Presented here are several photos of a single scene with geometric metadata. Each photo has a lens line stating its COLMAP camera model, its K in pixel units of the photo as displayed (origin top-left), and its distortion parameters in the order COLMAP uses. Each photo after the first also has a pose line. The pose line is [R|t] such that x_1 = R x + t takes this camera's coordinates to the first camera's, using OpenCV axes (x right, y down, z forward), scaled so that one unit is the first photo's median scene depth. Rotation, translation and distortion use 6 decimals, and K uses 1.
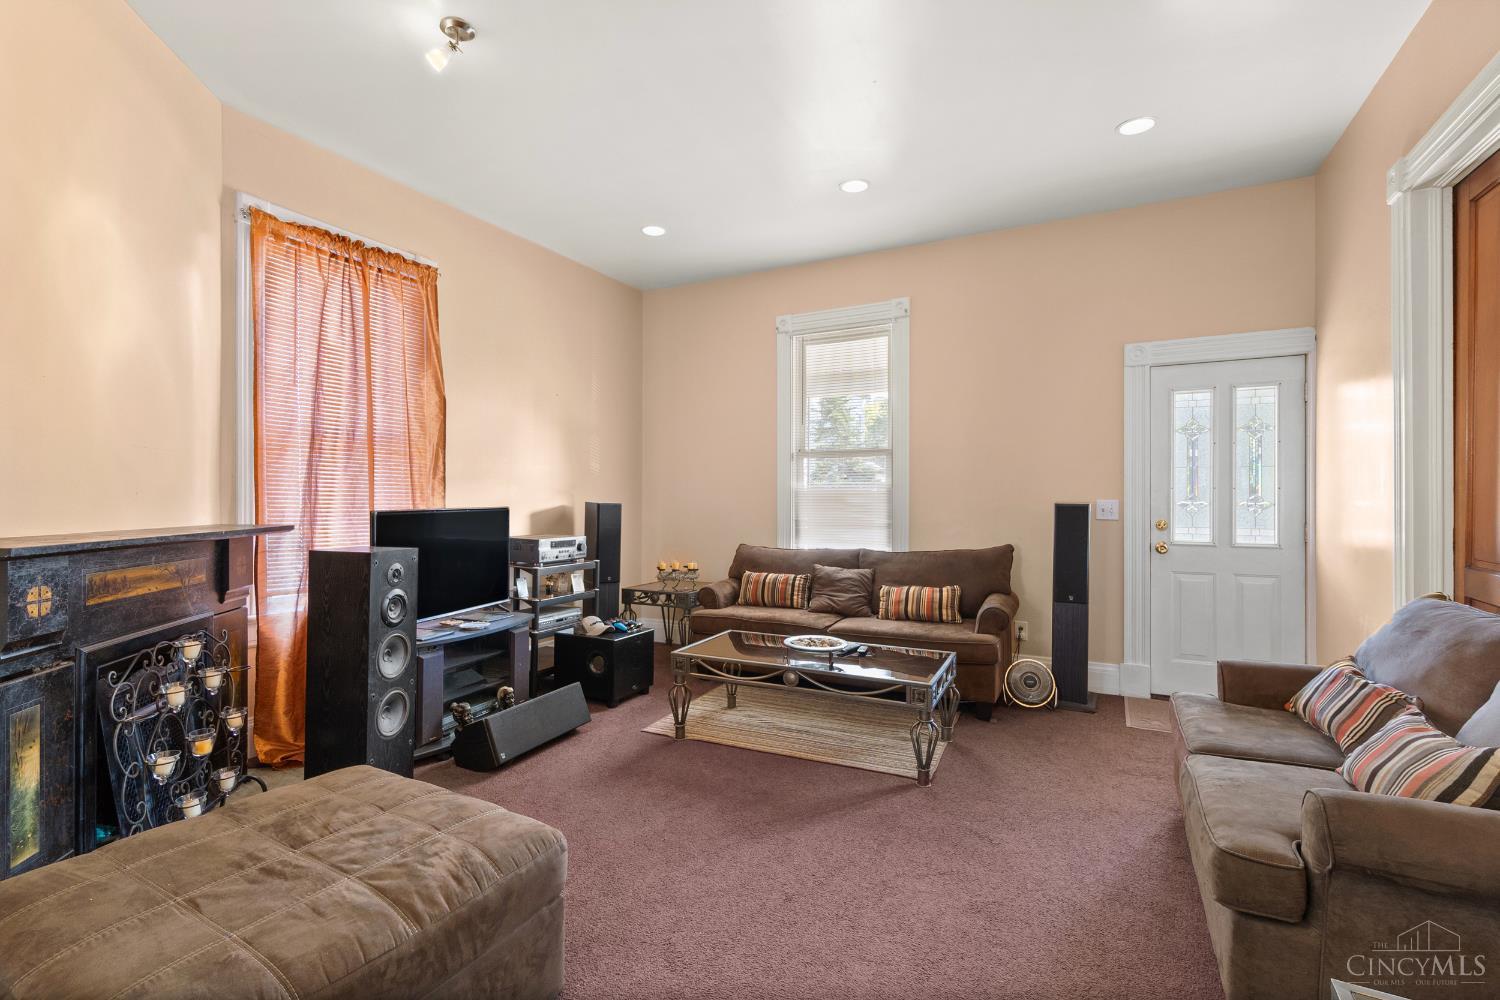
lens RADIAL K [[664.4, 0, 739.0], [0, 664.4, 499.4], [0, 0, 1]] dist [0.002738, 0.001497]
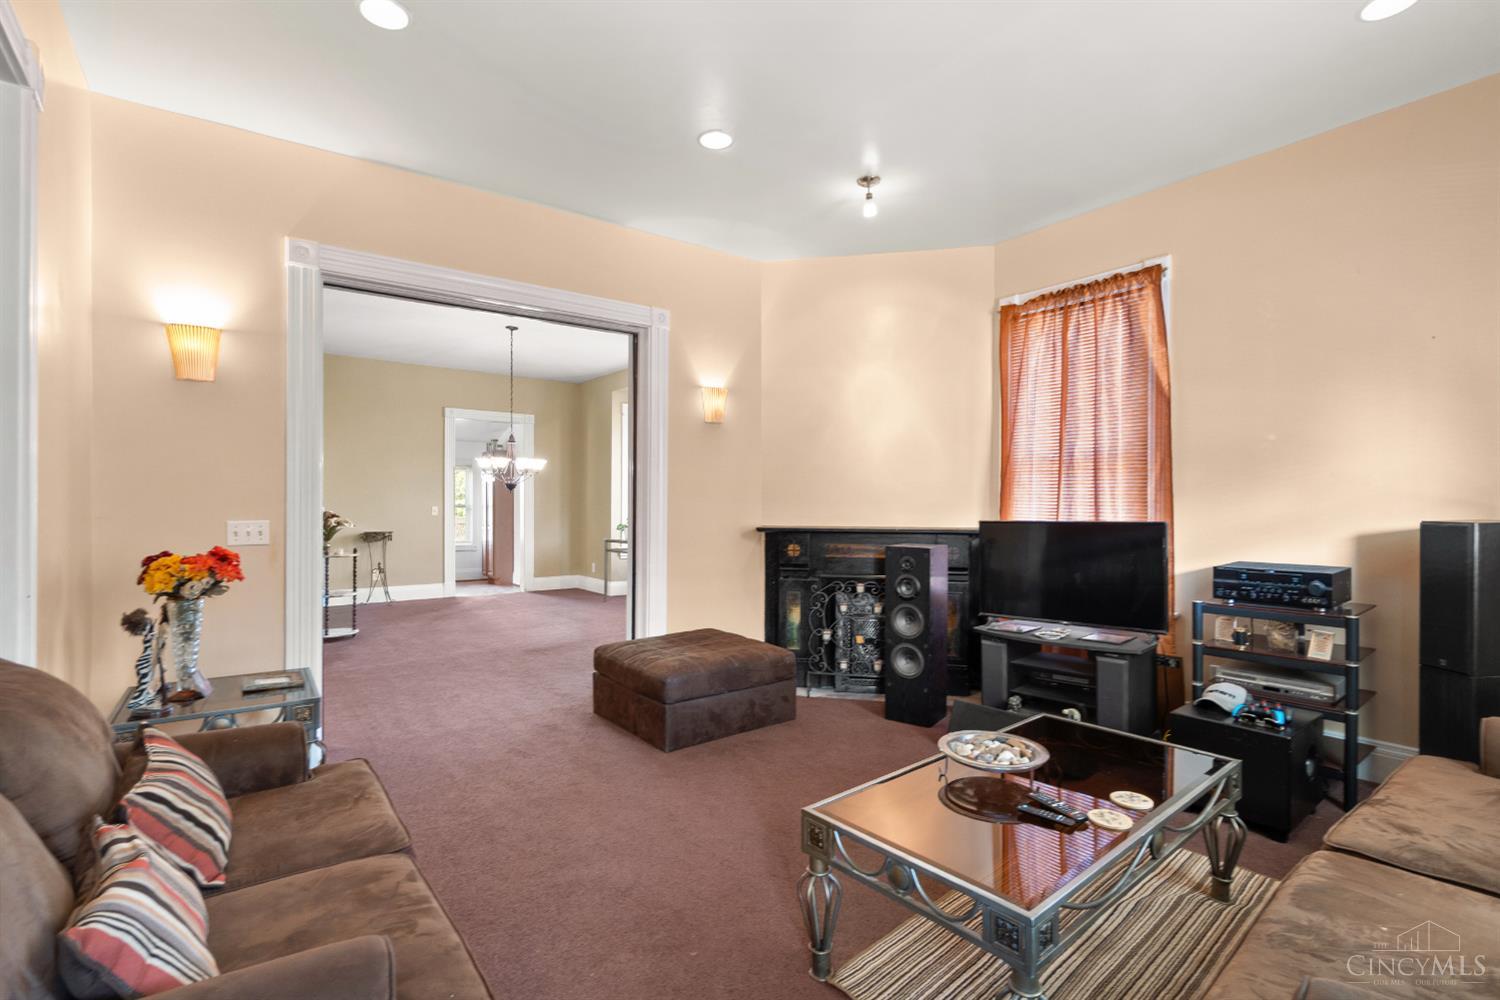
lens RADIAL K [[664.4, 0, 750.9], [0, 664.4, 505.6], [0, 0, 1]] dist [0.002738, 0.001497]
pose [[-0.381804, -0.005582, -0.924227, 0.788908], [-0.003077, 0.999984, -0.004769, -0.003433], [0.924238, 0.001023, -0.381815, 1.043620]]
